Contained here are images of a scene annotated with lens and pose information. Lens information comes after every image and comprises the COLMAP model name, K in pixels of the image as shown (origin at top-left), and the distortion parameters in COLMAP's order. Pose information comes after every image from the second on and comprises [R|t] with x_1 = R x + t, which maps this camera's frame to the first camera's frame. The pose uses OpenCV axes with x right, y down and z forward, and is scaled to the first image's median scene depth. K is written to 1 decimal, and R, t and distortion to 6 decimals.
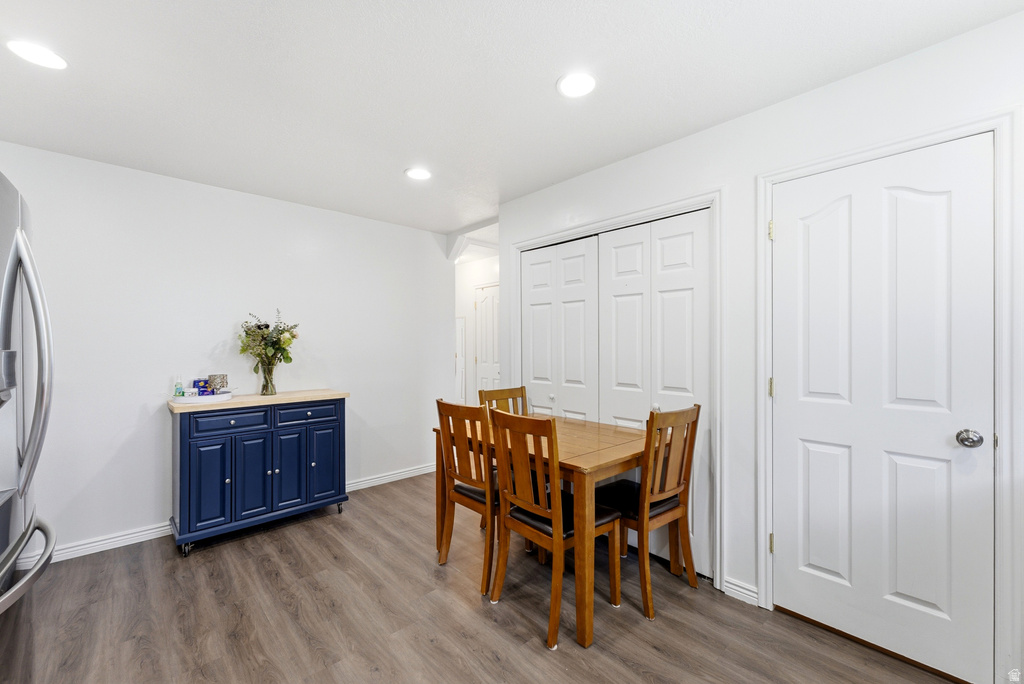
lens RADIAL K [[413.7, 0, 517.5], [0, 413.7, 343.1], [0, 0, 1]] dist [-0.003101, -0.000203]
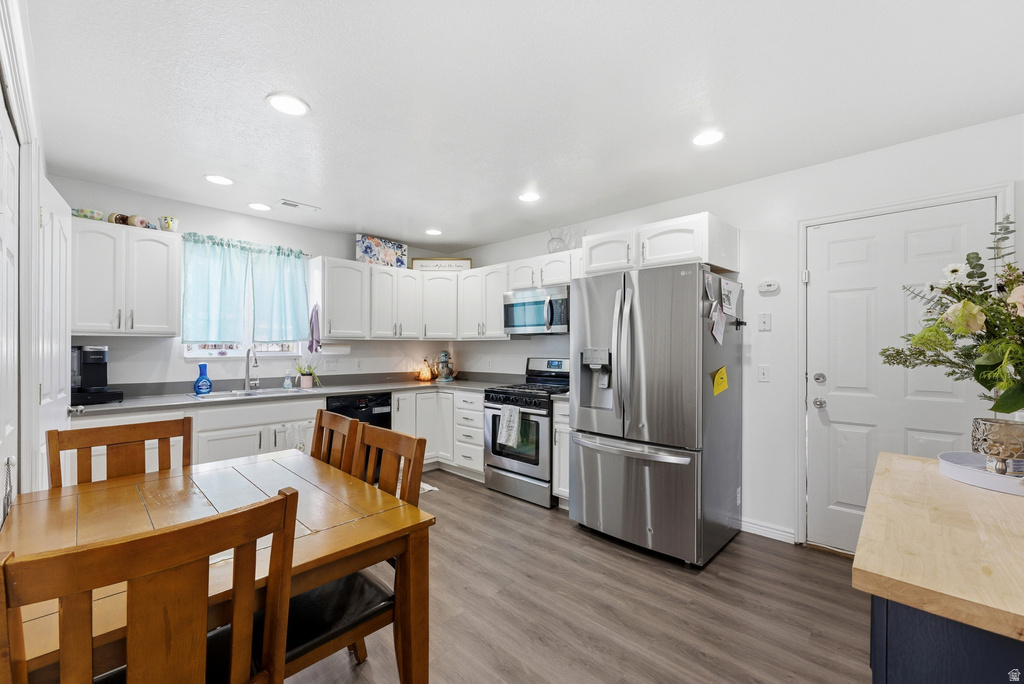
lens RADIAL K [[417.3, 0, 514.4], [0, 417.3, 348.3], [0, 0, 1]] dist [-0.000456, -0.000047]
pose [[-0.998628, -0.001052, -0.052363, -0.296827], [-0.001107, 0.999999, 0.001028, 0.008867], [0.052362, 0.001085, -0.998628, 1.638896]]
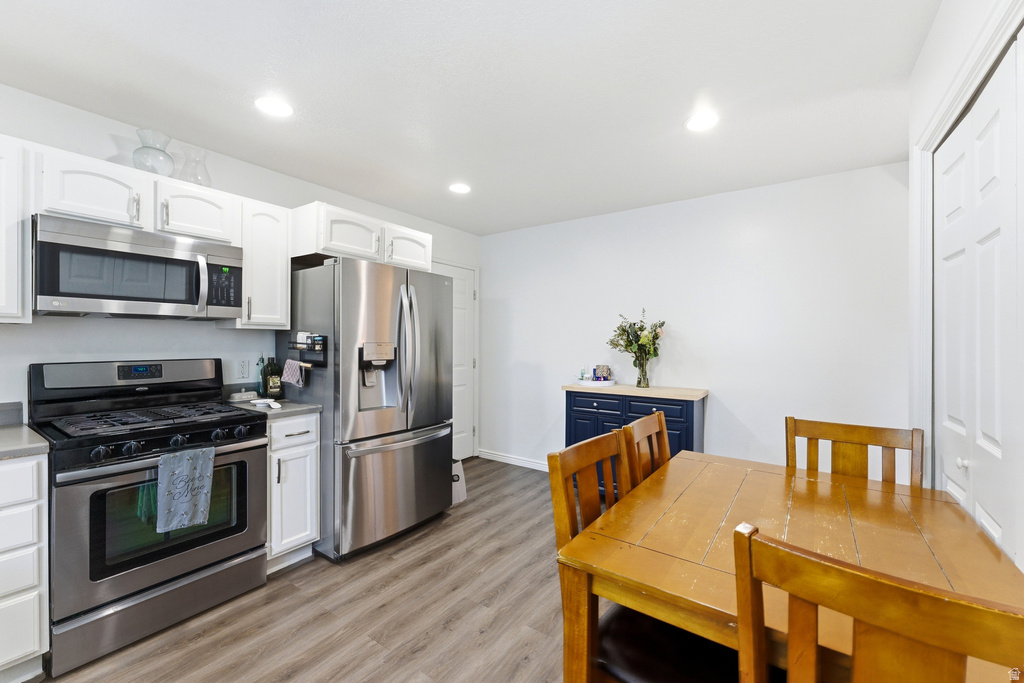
lens RADIAL K [[413.7, 0, 517.5], [0, 413.7, 342.6], [0, 0, 1]] dist [-0.003101, -0.000203]
pose [[0.198693, 0.004692, -0.980050, 0.532864], [-0.002295, 0.999988, 0.004322, 0.003928], [0.980059, 0.001390, 0.198702, 0.606498]]
